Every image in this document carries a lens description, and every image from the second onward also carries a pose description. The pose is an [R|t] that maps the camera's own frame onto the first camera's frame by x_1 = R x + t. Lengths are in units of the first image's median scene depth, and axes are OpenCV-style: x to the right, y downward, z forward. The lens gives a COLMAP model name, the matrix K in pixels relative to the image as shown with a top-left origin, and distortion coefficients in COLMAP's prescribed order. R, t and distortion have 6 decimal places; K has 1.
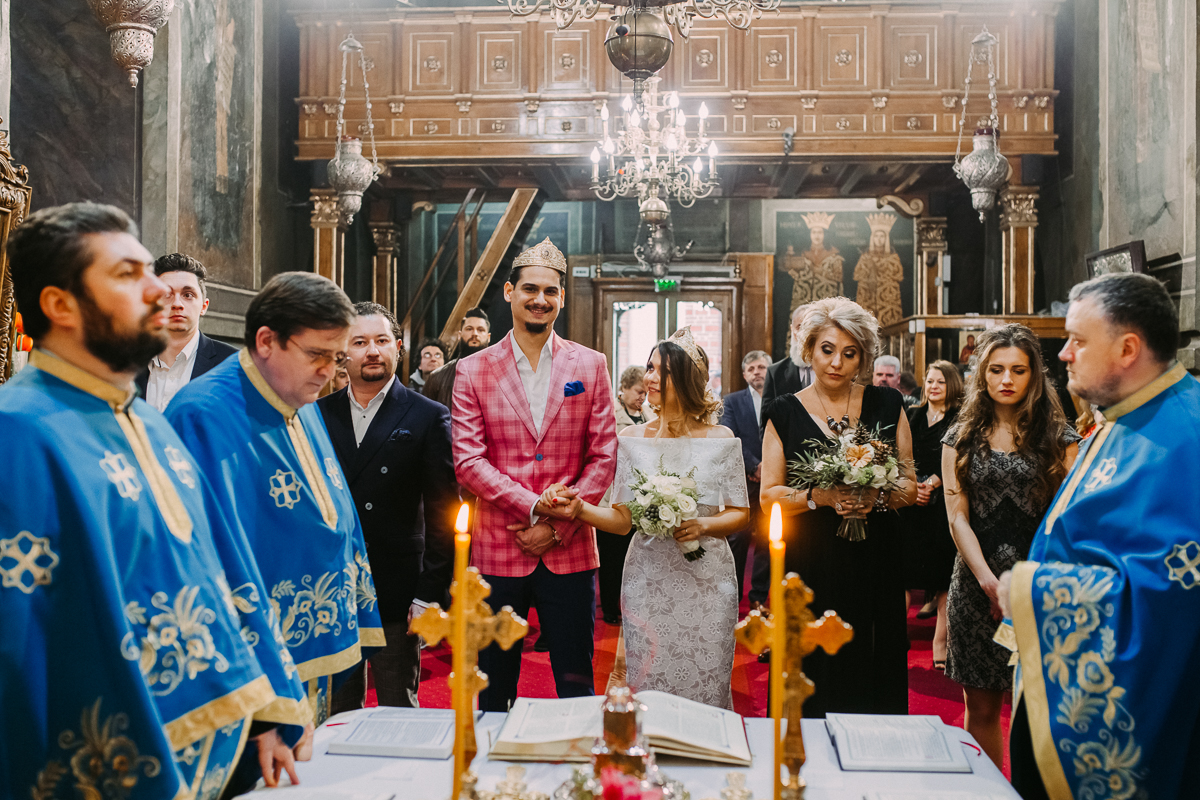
lens RADIAL K [[1275.9, 0, 604.5], [0, 1275.9, 401.9], [0, 0, 1]] dist [-0.068992, 0.000000]
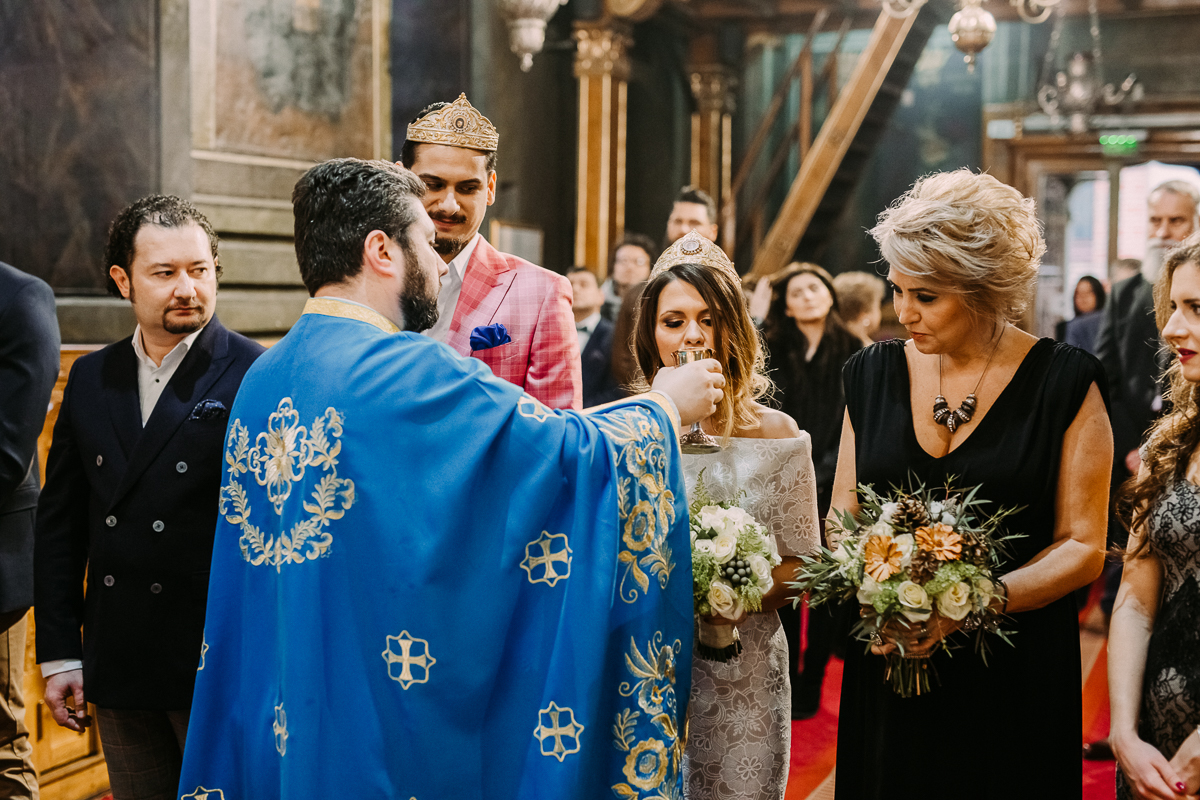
lens RADIAL K [[1671.8, 0, 597.3], [0, 1671.8, 394.1], [0, 0, 1]] dist [-0.033218, 0.000000]
pose [[0.943410, 0.022956, -0.330834, 0.141609], [-0.005712, 0.998578, 0.053001, -0.013303], [0.331580, -0.048112, 0.942199, 0.161786]]
